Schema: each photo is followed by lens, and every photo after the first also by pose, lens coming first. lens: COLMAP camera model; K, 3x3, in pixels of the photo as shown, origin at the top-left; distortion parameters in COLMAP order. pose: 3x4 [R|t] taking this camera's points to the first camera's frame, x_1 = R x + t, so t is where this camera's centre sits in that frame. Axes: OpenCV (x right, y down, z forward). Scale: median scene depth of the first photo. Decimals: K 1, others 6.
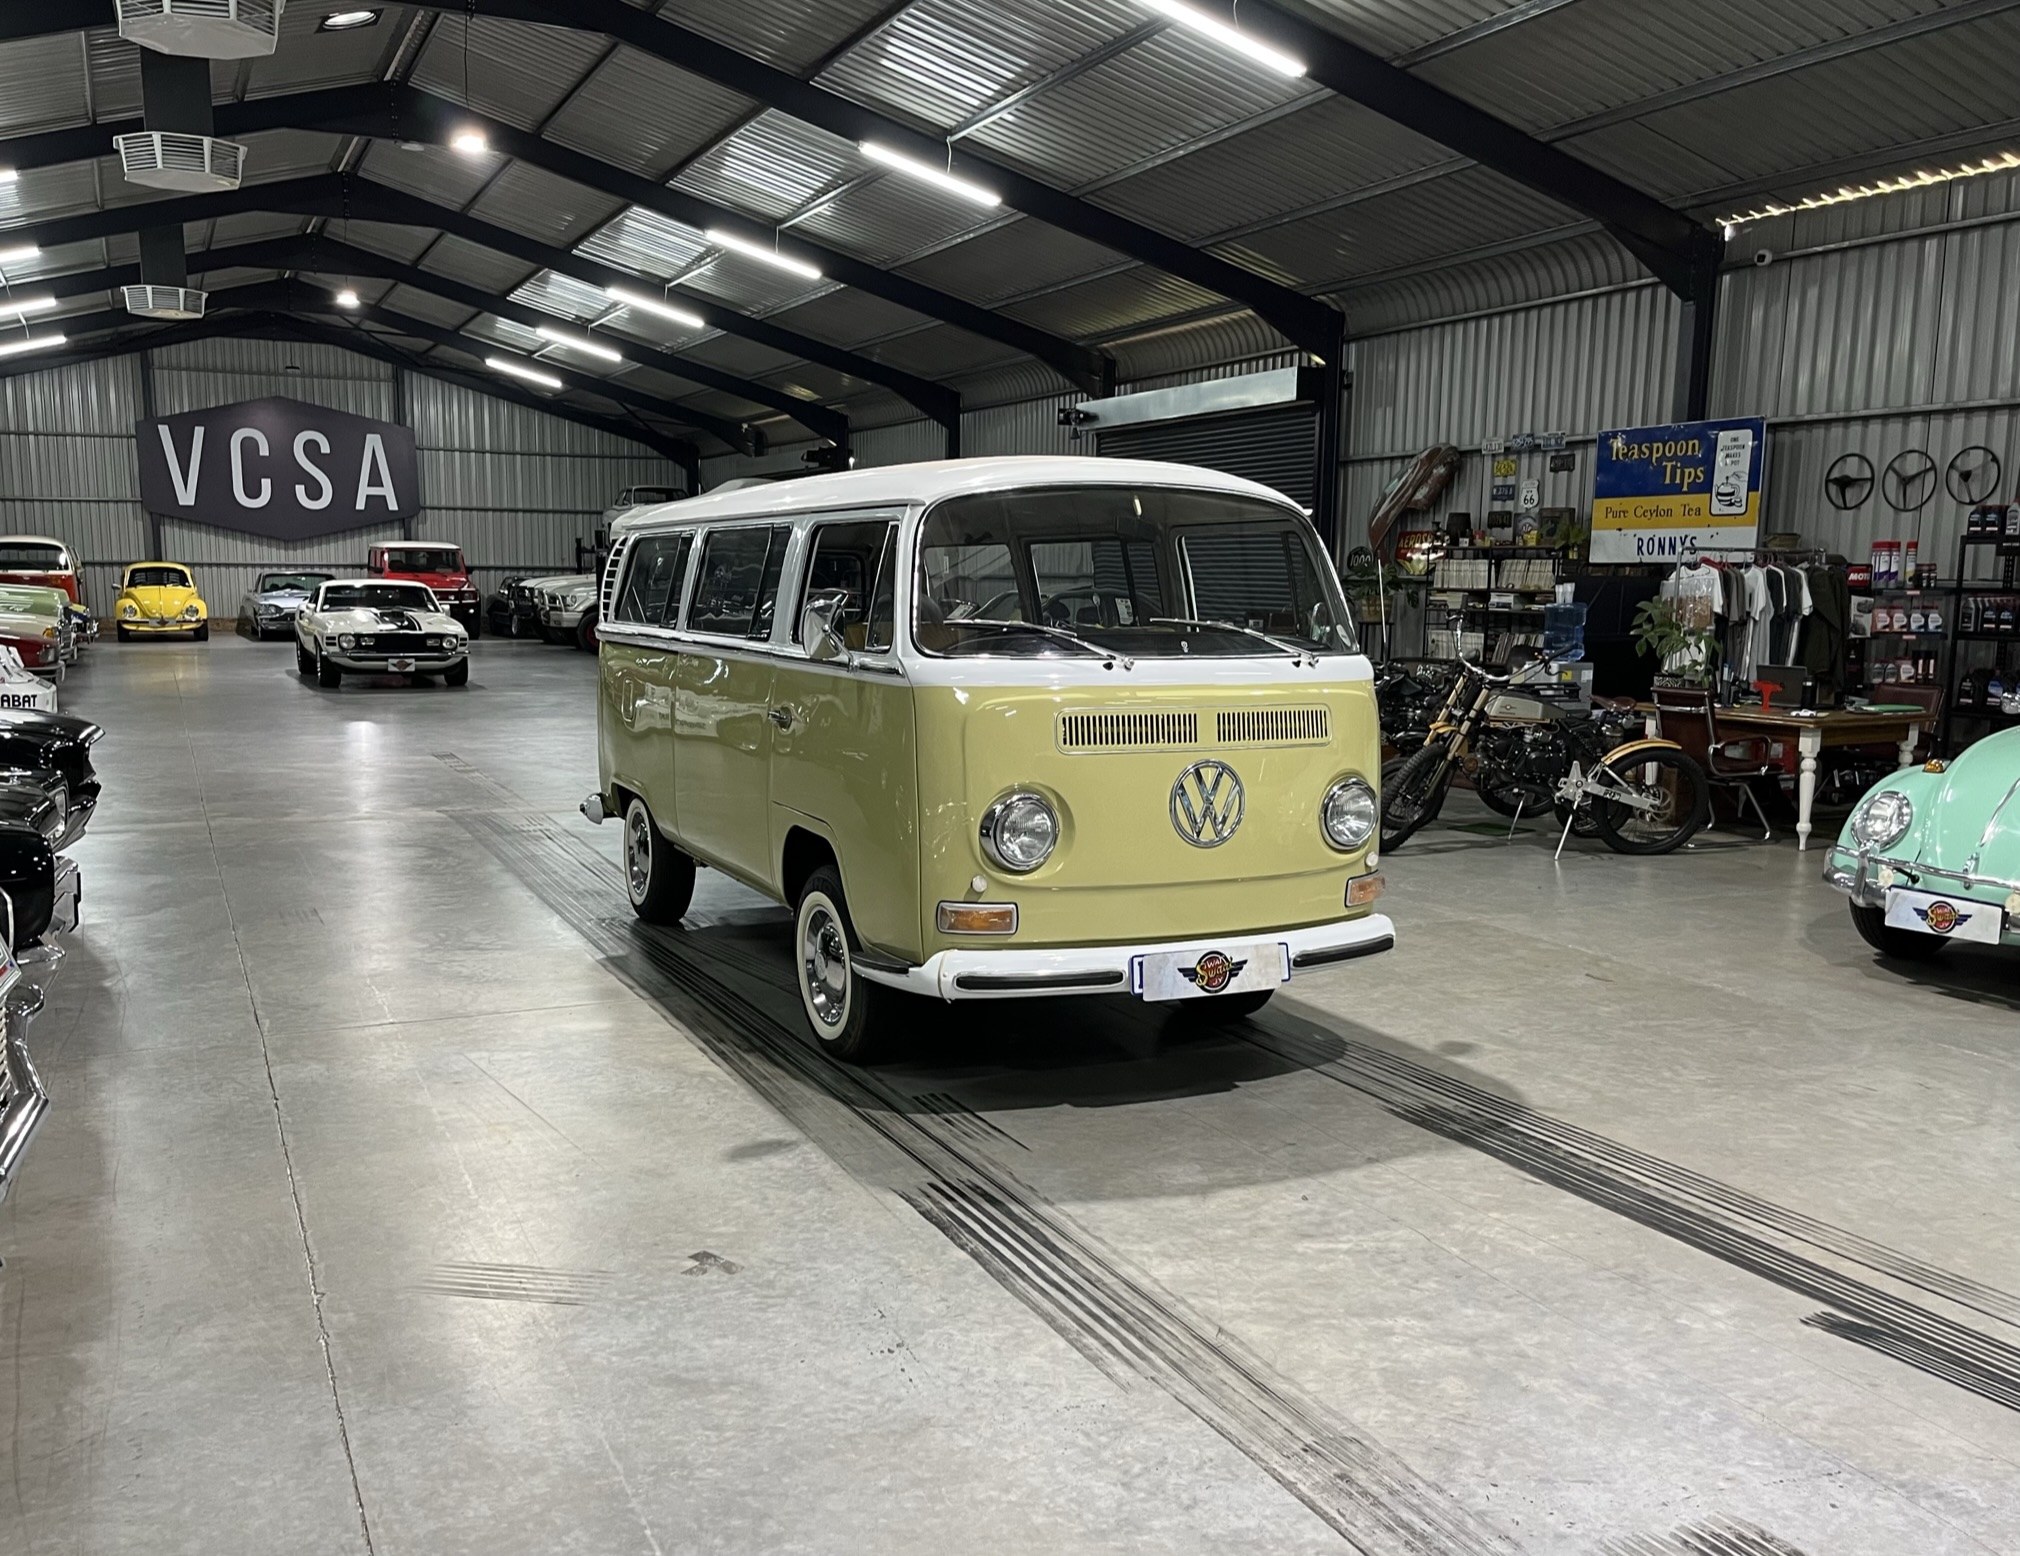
lens RADIAL K [[1682.3, 0, 1033.2], [0, 1682.3, 788.1], [0, 0, 1]] dist [0.038322, -0.051956]
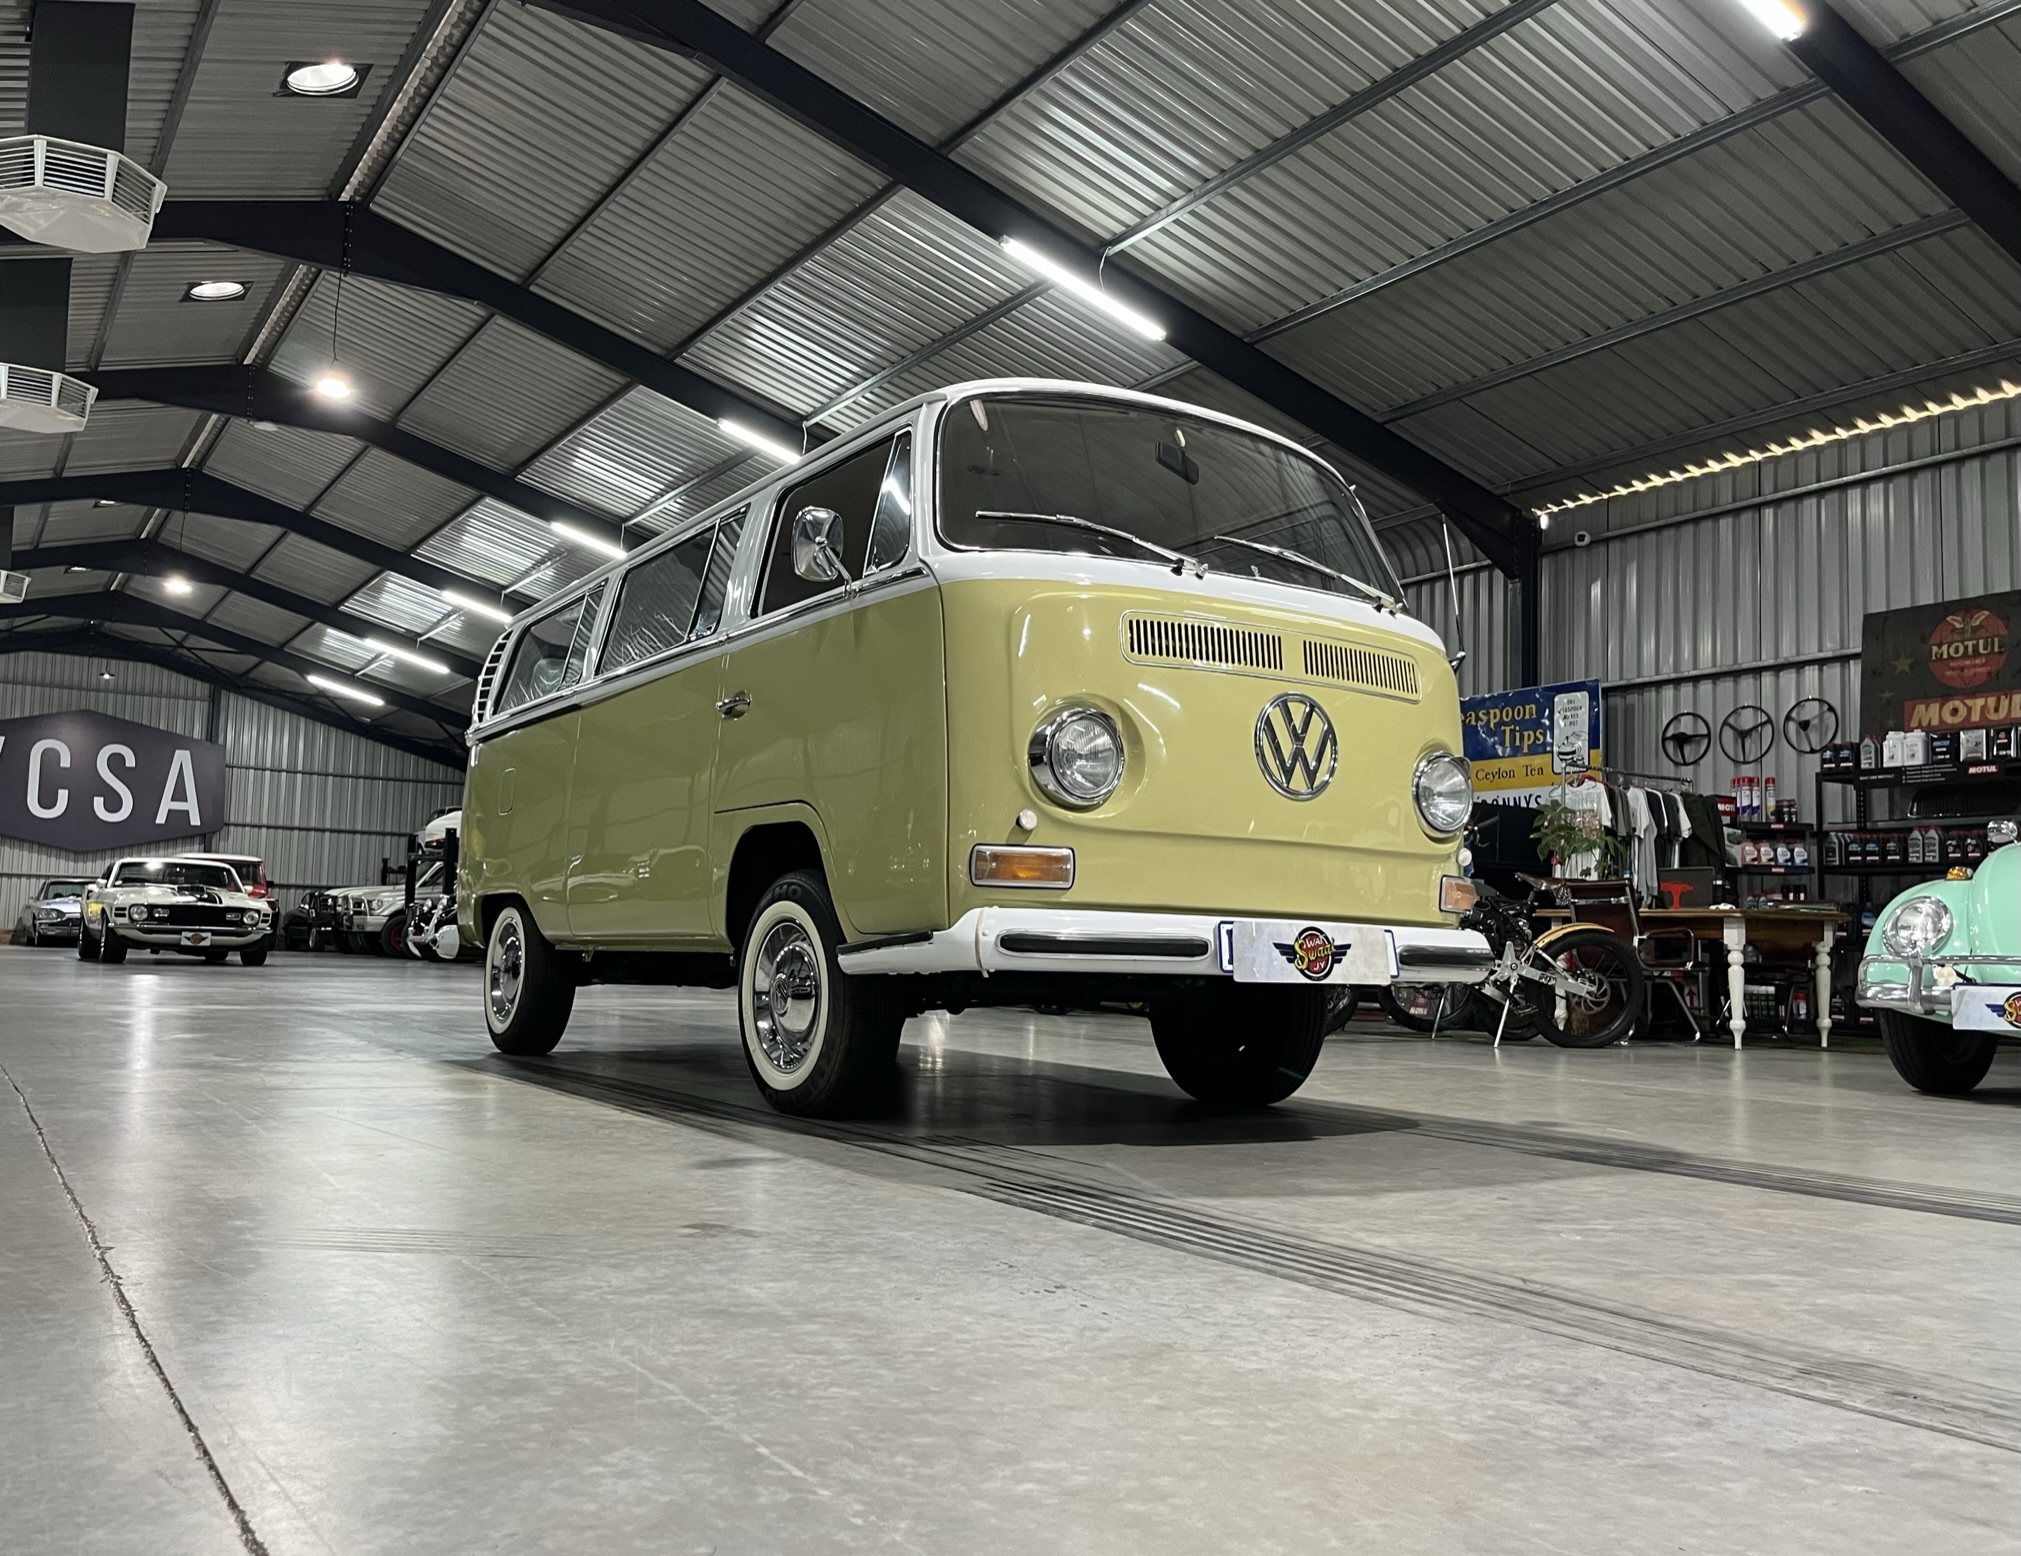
lens RADIAL K [[1624.0, 0, 978.3], [0, 1624.0, 771.6], [0, 0, 1]] dist [0.022179, -0.001602]
pose [[0.995494, 0.022930, 0.092011, -0.041336], [-0.001657, 0.974382, -0.224894, 0.067648], [-0.094811, 0.223728, 0.970029, 0.088807]]
